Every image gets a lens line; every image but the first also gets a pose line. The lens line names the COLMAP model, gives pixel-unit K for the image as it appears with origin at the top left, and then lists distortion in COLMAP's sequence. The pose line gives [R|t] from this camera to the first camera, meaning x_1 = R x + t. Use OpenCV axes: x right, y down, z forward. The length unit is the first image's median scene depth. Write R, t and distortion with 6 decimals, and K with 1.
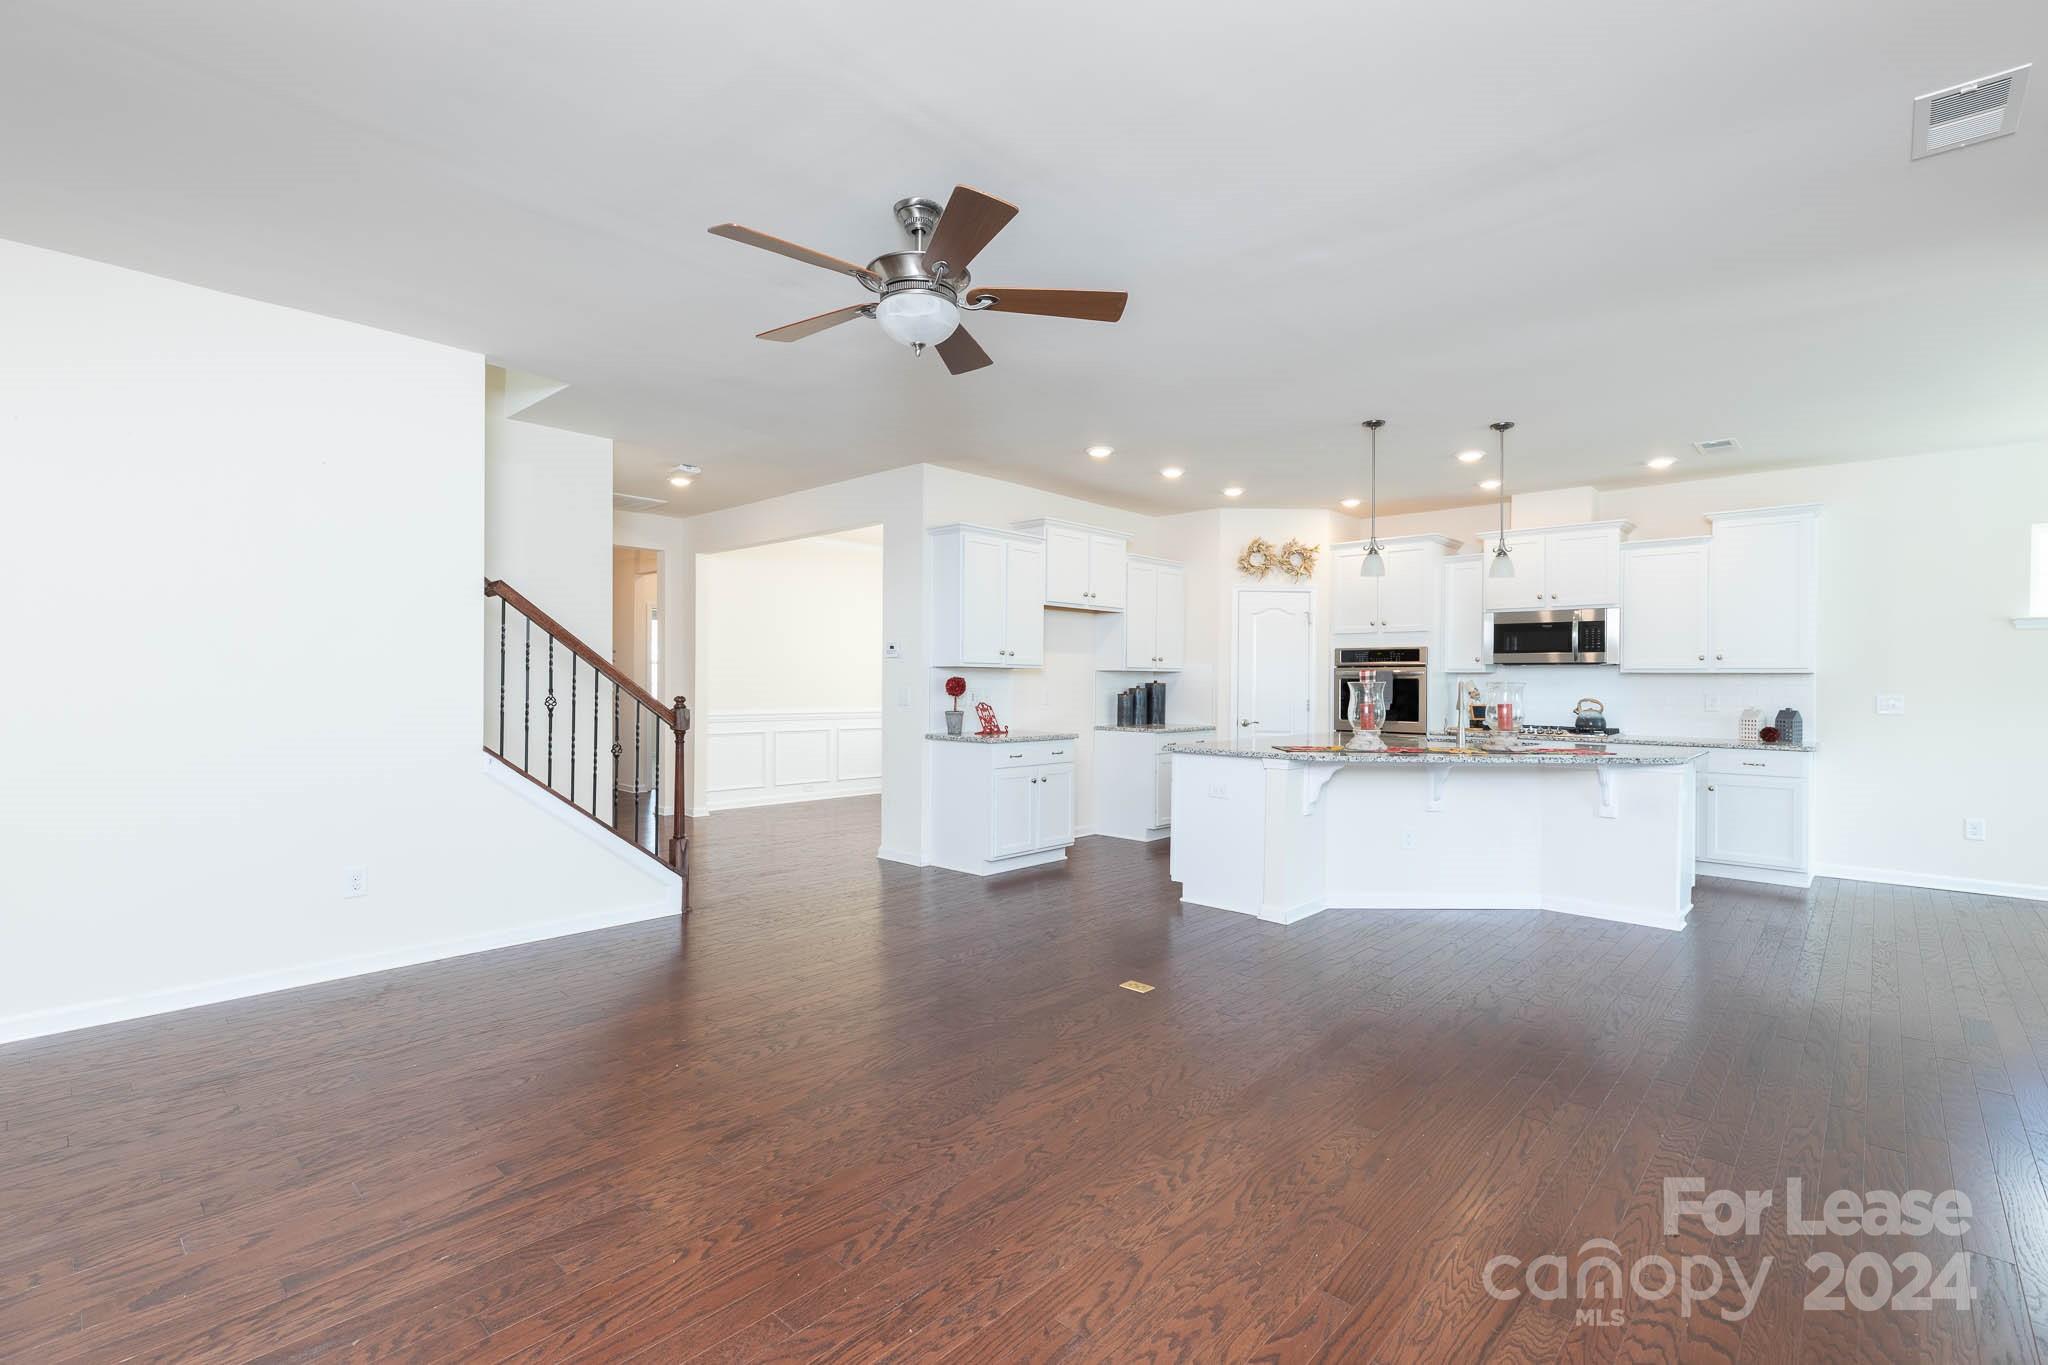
lens RADIAL K [[931.7, 0, 1017.2], [0, 931.7, 679.3], [0, 0, 1]] dist [0.002788, -0.001444]
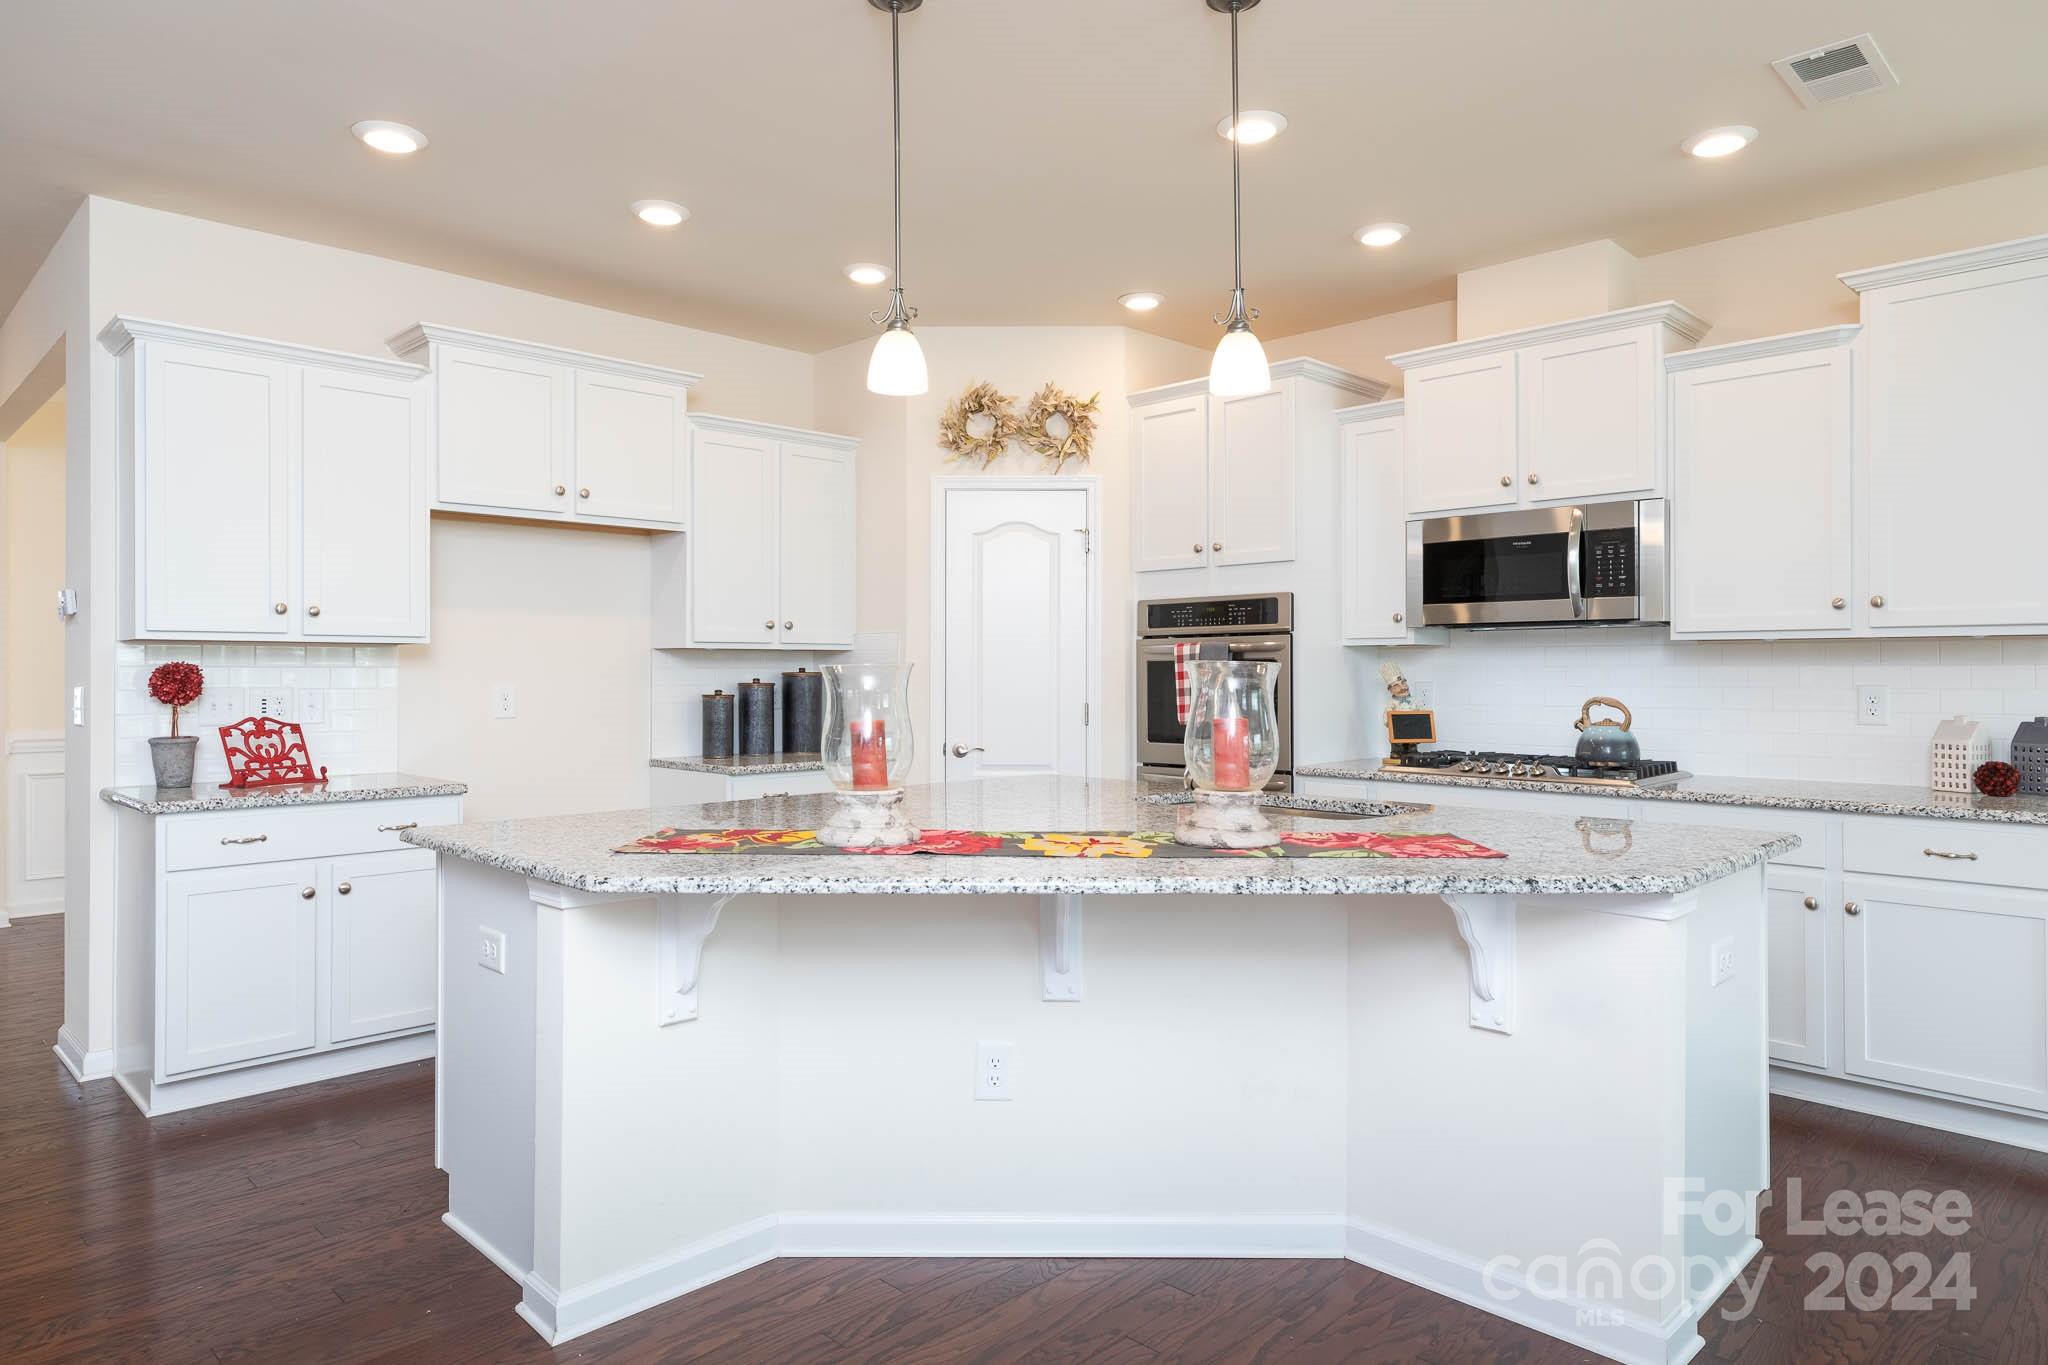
lens RADIAL K [[1243.0, 0, 1023.5], [0, 1243.0, 662.4], [0, 0, 1]] dist [0.005407, 0.003648]
pose [[0.999419, -0.009485, -0.032736, 0.343376], [0.009279, 0.999936, -0.006458, 0.004456], [0.032795, 0.006151, 0.999443, 0.372523]]
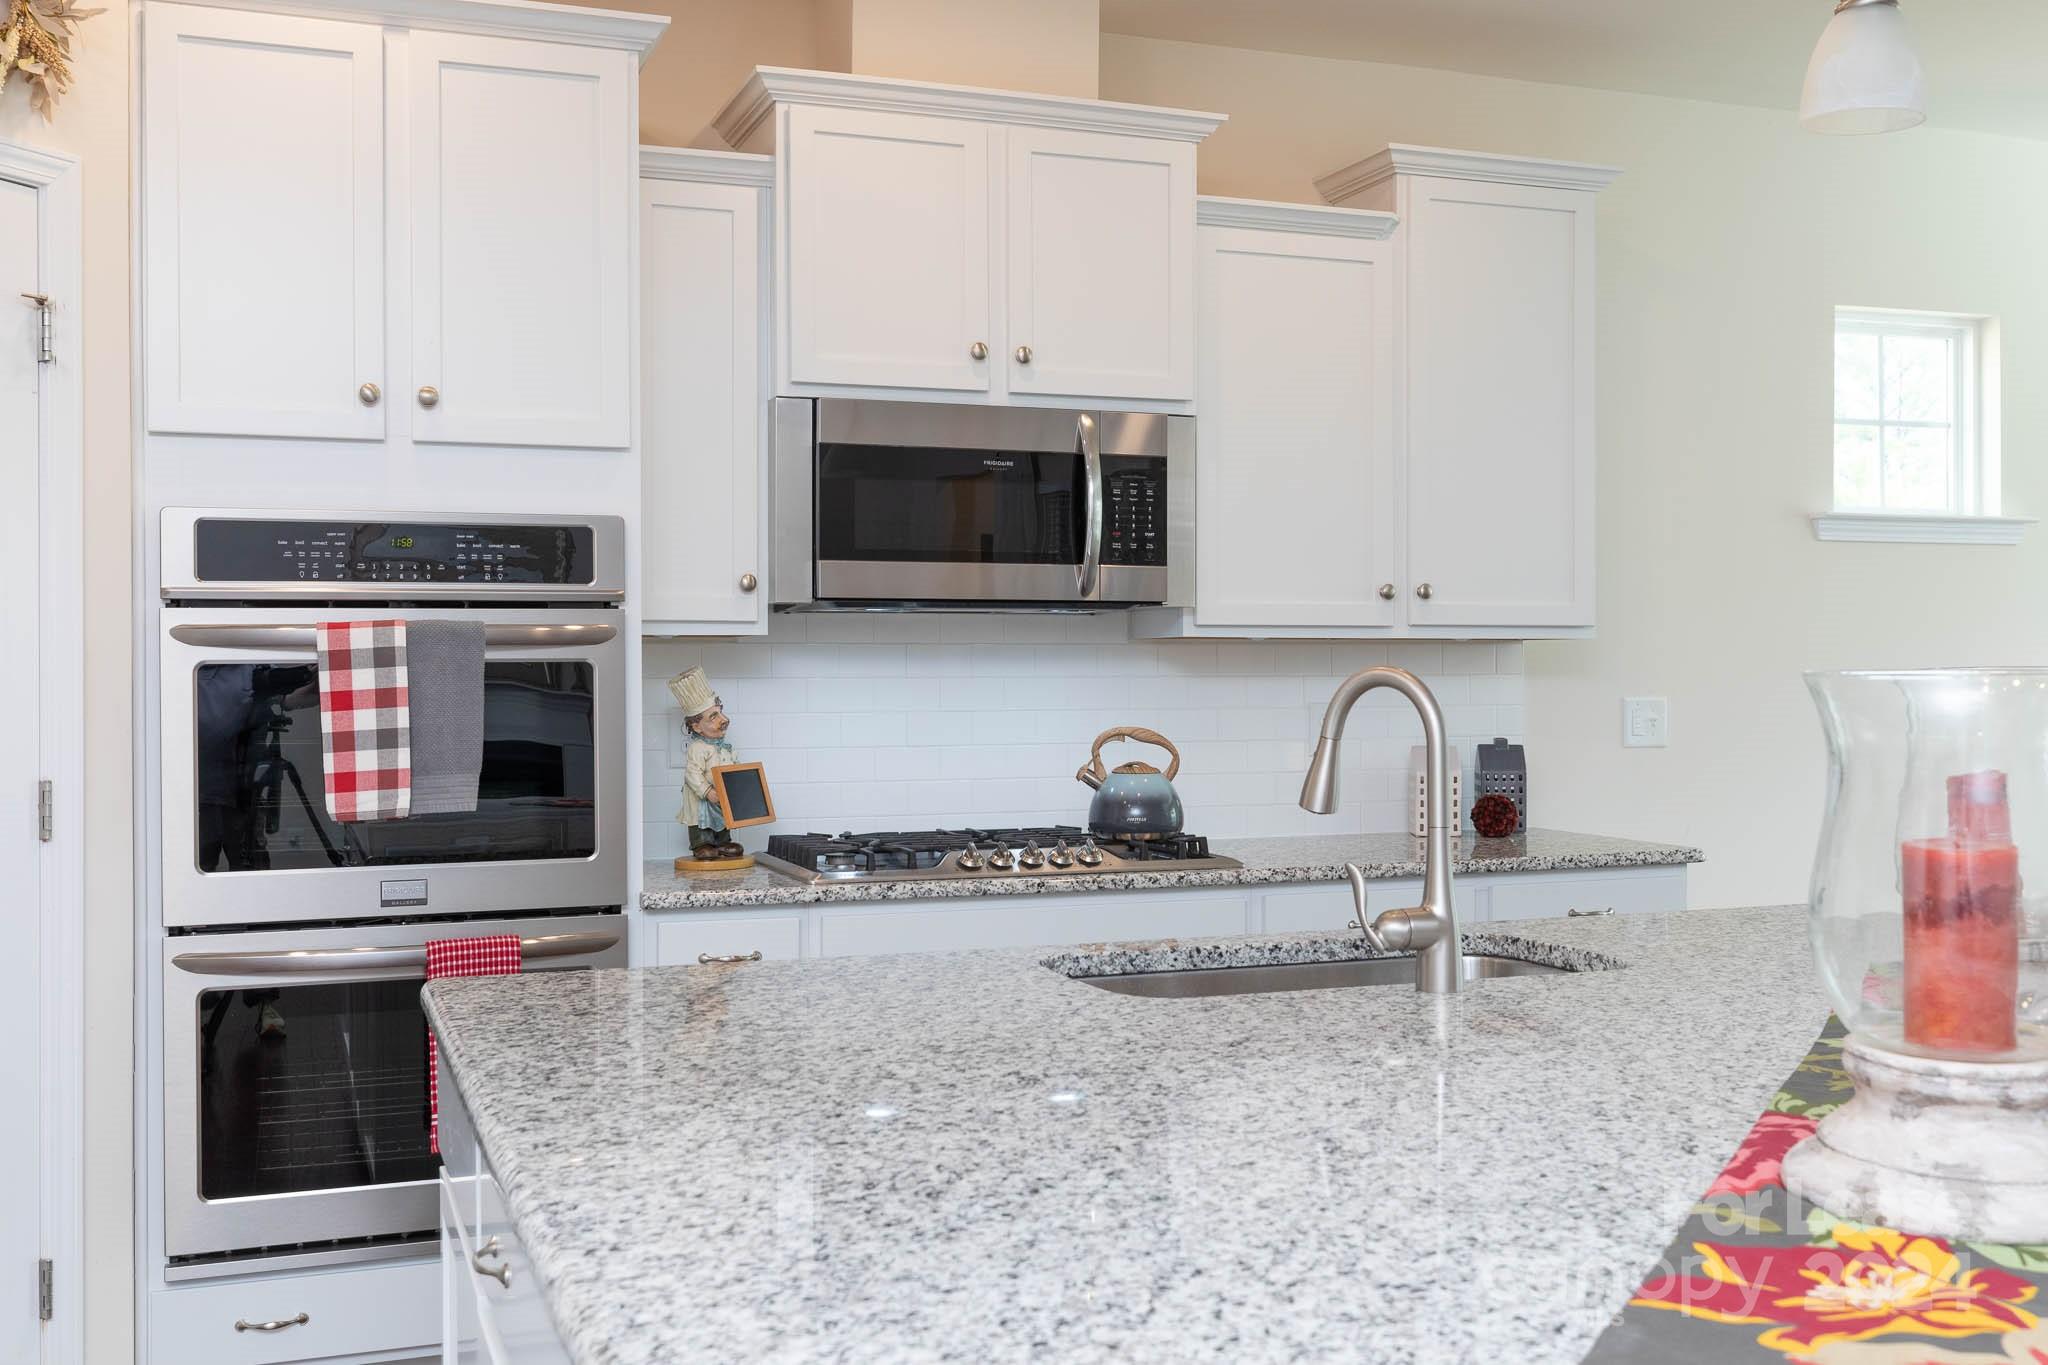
lens RADIAL K [[1979.0, 0, 1027.5], [0, 1979.0, 682.8], [0, 0, 1]] dist [-0.006252, 0.000000]
pose [[0.449482, -0.011839, 0.893211, 0.062042], [0.007175, 0.999928, 0.009644, 0.000728], [-0.893260, 0.002074, 0.449535, 0.747866]]
